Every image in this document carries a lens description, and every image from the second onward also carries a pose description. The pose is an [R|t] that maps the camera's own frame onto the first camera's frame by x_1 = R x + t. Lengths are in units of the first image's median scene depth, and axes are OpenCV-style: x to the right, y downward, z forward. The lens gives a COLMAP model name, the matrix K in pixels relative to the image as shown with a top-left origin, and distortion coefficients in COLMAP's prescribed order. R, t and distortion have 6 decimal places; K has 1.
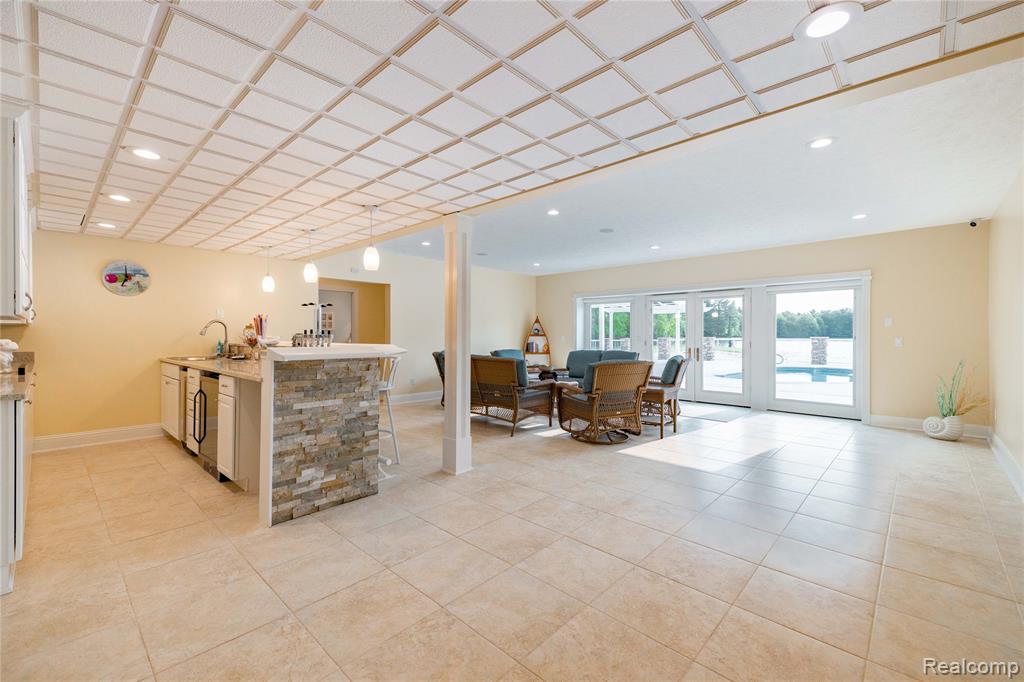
lens RADIAL K [[413.4, 0, 531.8], [0, 413.4, 338.3], [0, 0, 1]] dist [0.005242, -0.000050]
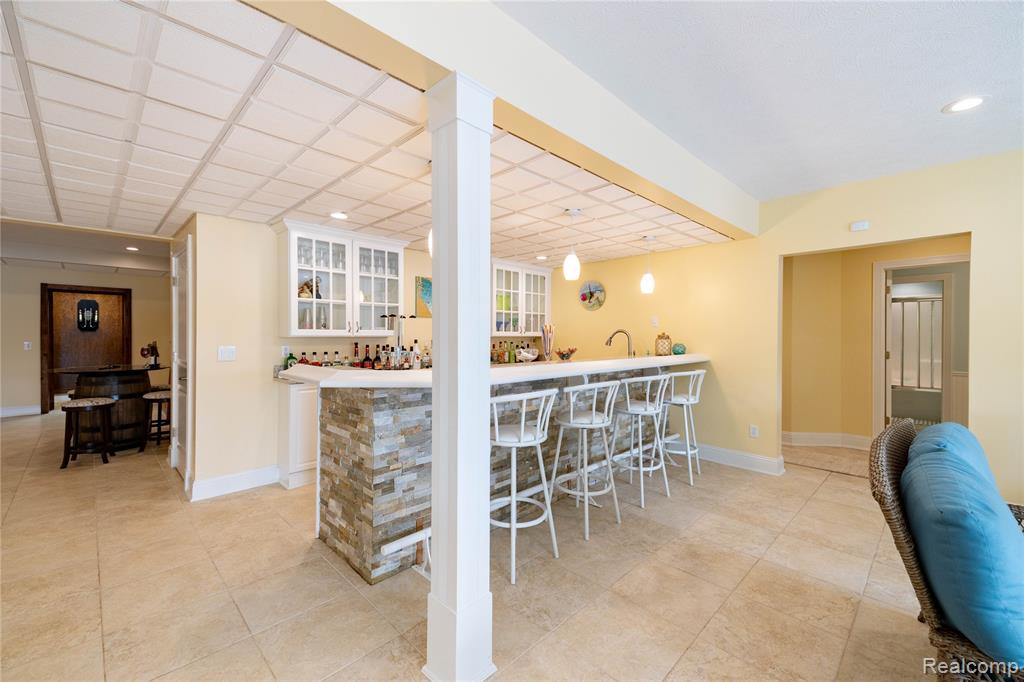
lens RADIAL K [[413.4, 0, 513.6], [0, 413.4, 336.2], [0, 0, 1]] dist [0.005242, -0.000050]
pose [[-0.068344, -0.002419, -0.997659, 0.200133], [-0.006110, 0.999979, -0.002006, -0.026447], [0.997643, 0.005958, -0.068357, 0.859752]]
